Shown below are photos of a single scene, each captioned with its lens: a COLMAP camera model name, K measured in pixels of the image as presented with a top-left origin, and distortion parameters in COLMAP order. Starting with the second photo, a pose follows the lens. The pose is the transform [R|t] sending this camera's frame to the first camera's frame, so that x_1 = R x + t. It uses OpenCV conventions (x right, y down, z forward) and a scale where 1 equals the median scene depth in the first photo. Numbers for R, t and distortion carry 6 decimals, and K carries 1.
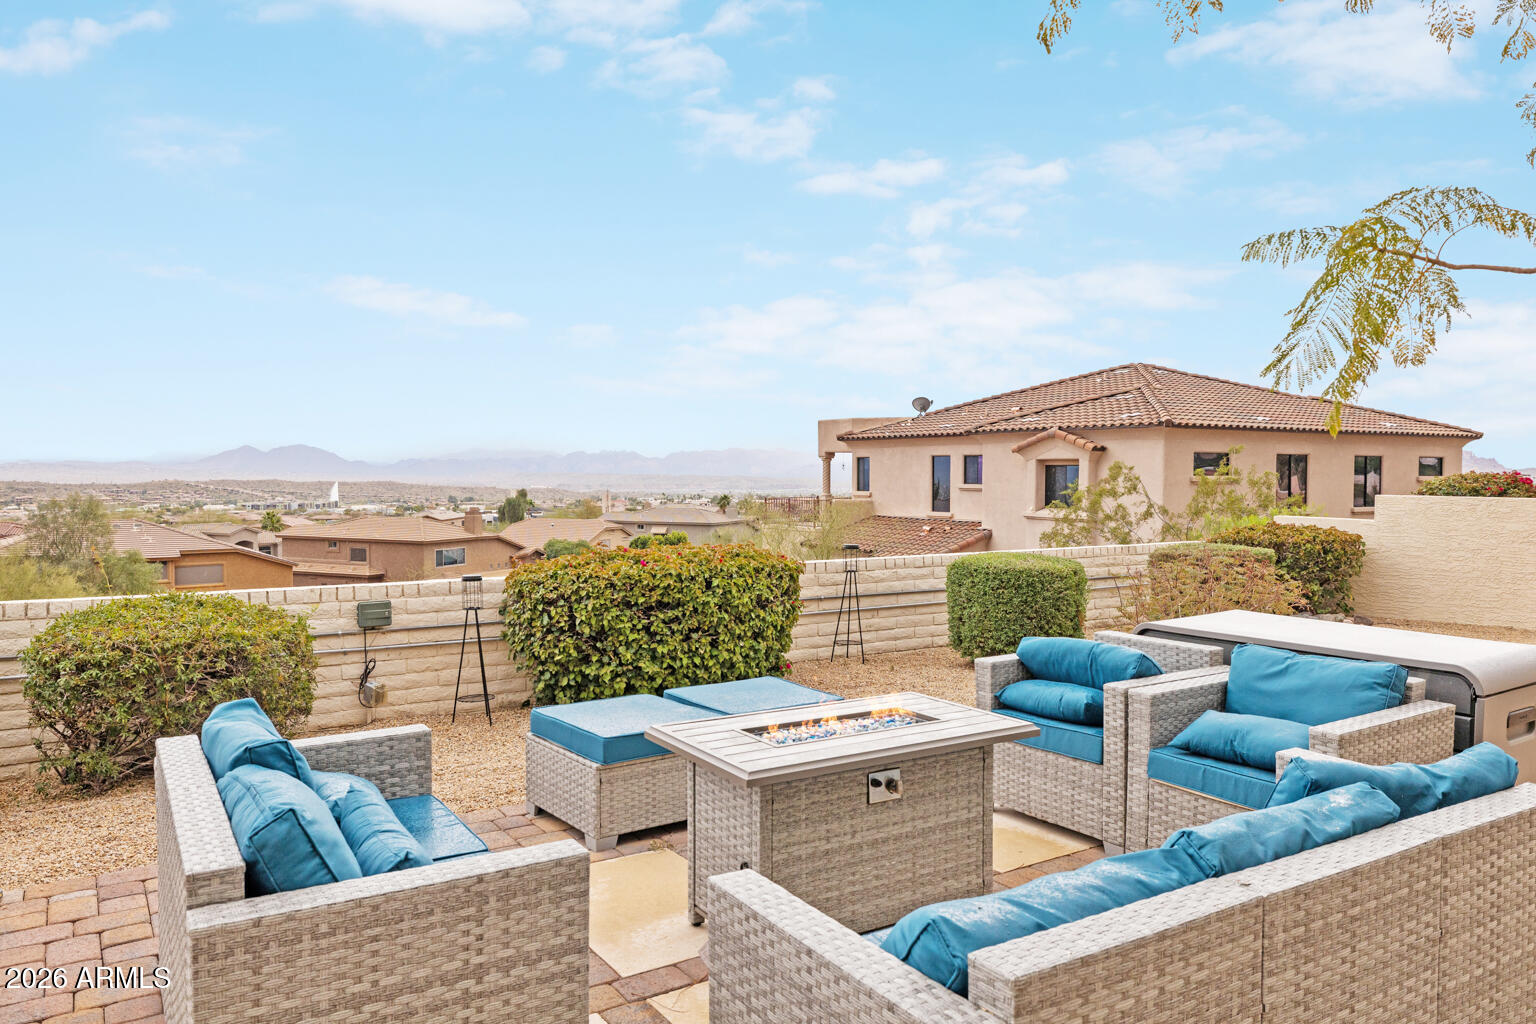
lens RADIAL K [[1086.1, 0, 773.9], [0, 1086.1, 497.8], [0, 0, 1]] dist [-0.022655, 0.001776]
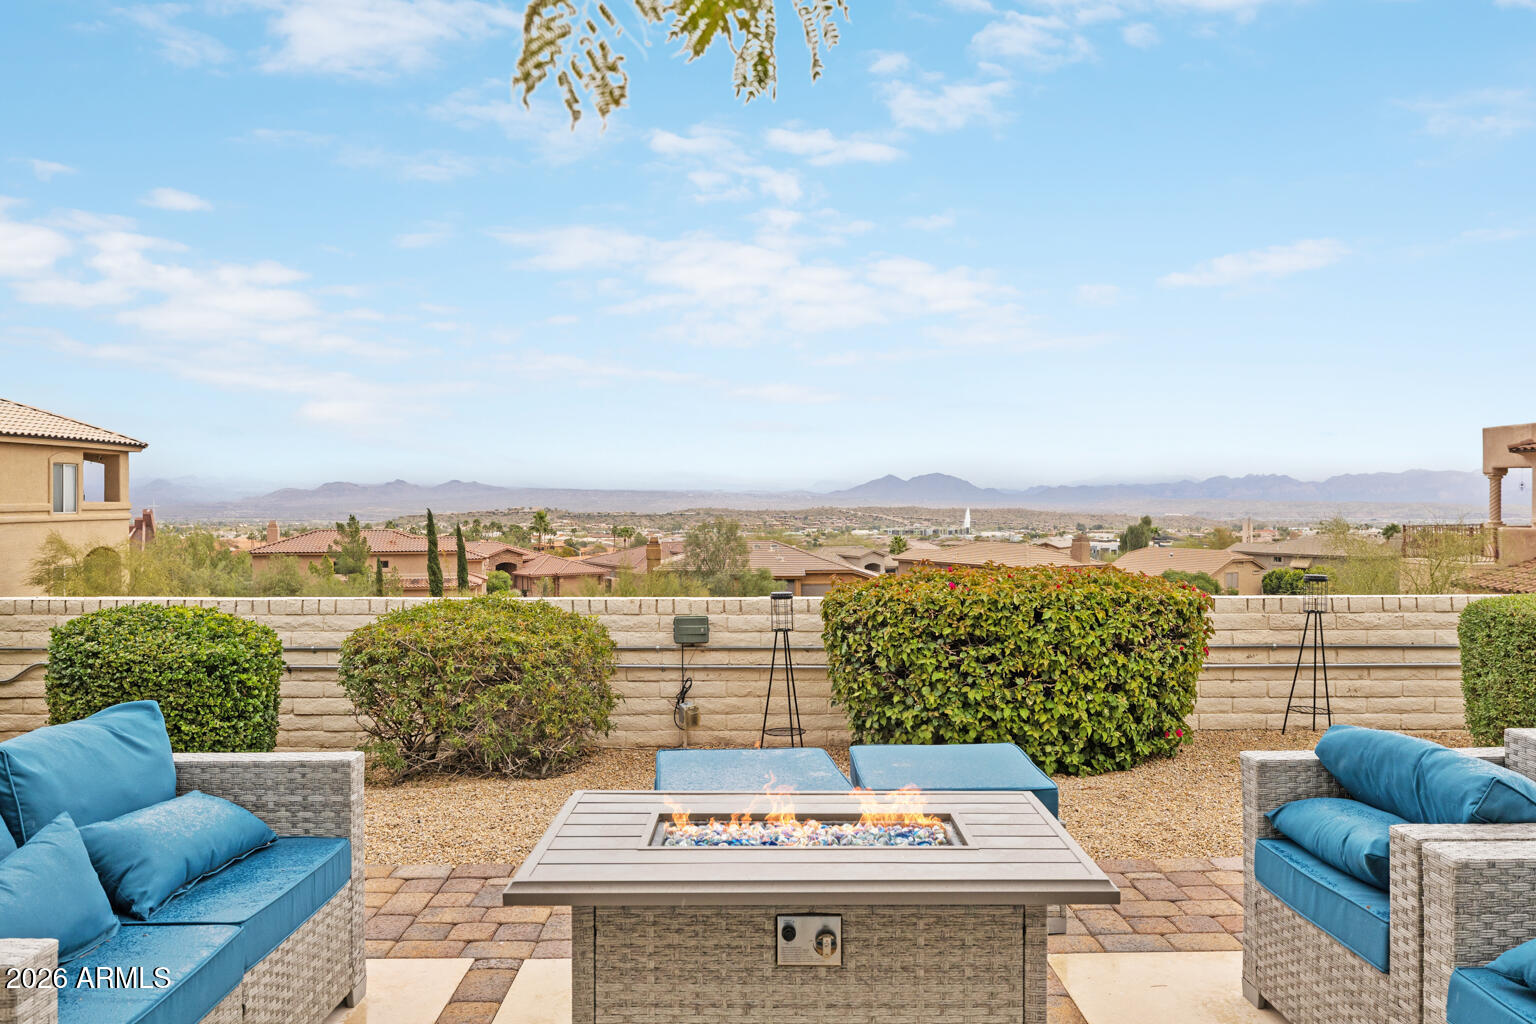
lens RADIAL K [[1119.5, 0, 766.2], [0, 1119.5, 504.2], [0, 0, 1]] dist [-0.013838, 0.004042]
pose [[0.844160, -0.001161, -0.536091, 0.191110], [-0.009159, 0.999820, -0.016588, 0.013531], [0.536014, 0.018913, 0.843997, 0.204204]]
